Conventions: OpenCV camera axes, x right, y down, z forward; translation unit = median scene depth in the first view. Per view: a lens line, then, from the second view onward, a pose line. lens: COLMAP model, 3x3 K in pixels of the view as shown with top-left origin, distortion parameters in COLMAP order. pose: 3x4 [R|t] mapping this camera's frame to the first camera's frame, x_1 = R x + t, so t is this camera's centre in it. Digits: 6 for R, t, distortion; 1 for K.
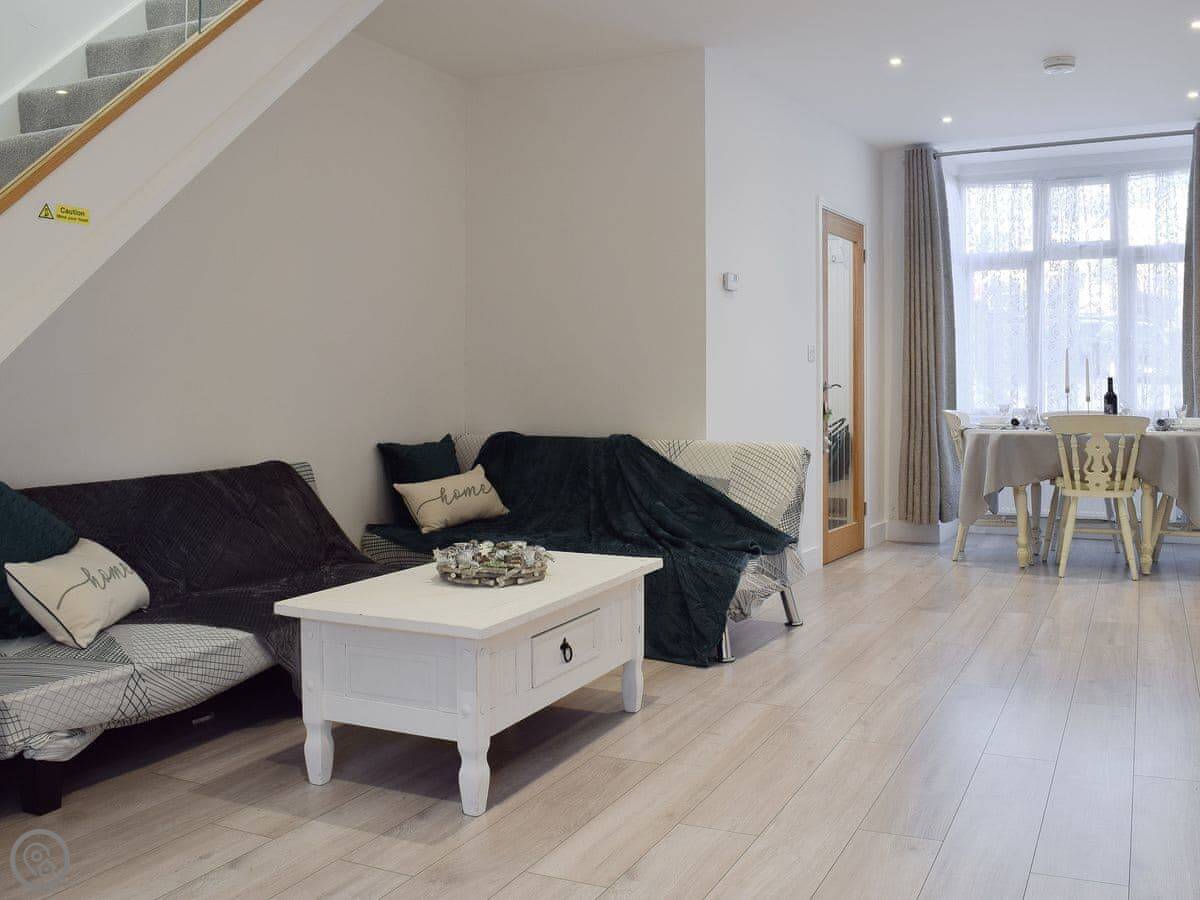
lens RADIAL K [[1238.9, 0, 600.0], [0, 1238.9, 450.0], [0, 0, 1]] dist [-0.084579, -0.000665]
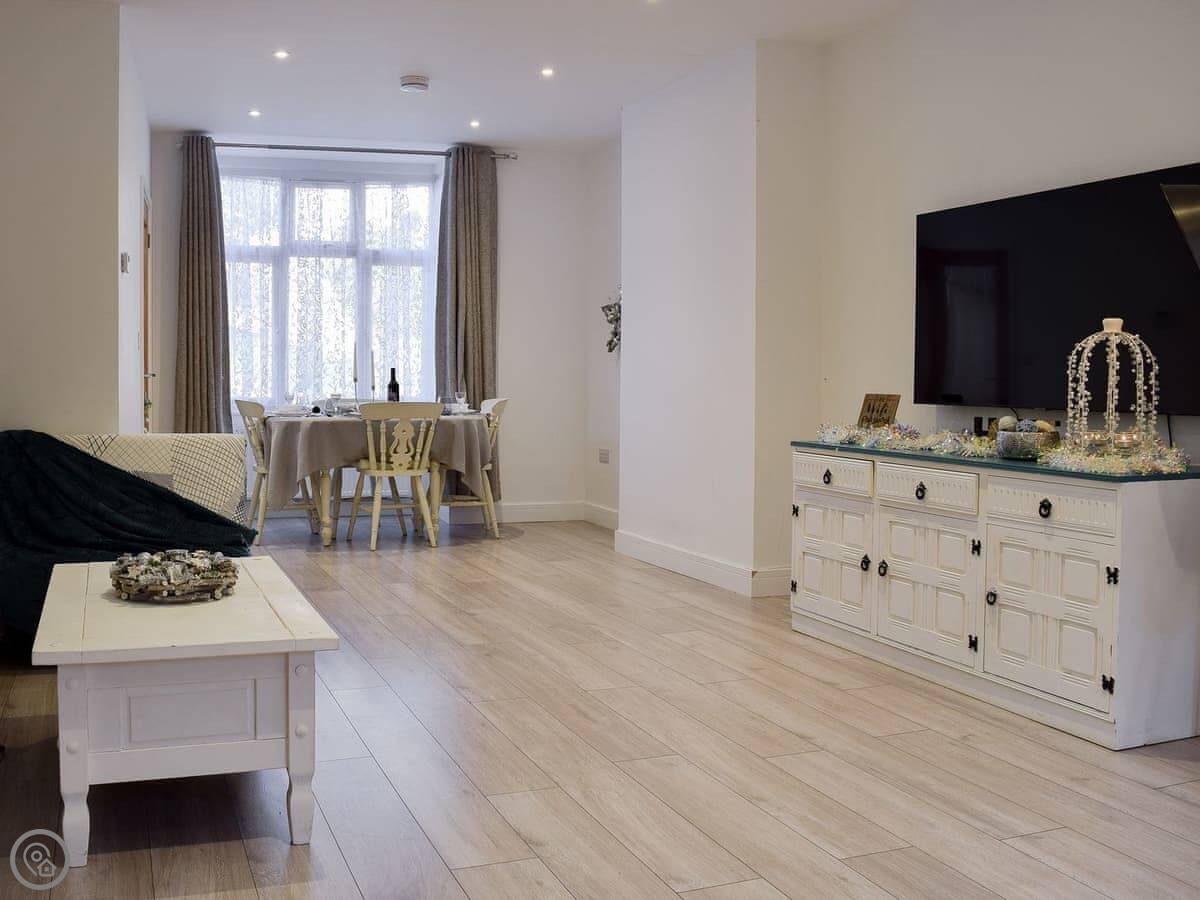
lens RADIAL K [[1222.7, 0, 596.9], [0, 1222.7, 470.9], [0, 0, 1]] dist [-0.064530, 0.011801]
pose [[0.696080, -0.048049, 0.716354, -0.261031], [0.028085, 0.998817, 0.039706, -0.005056], [-0.717414, -0.007520, 0.696606, 0.095196]]
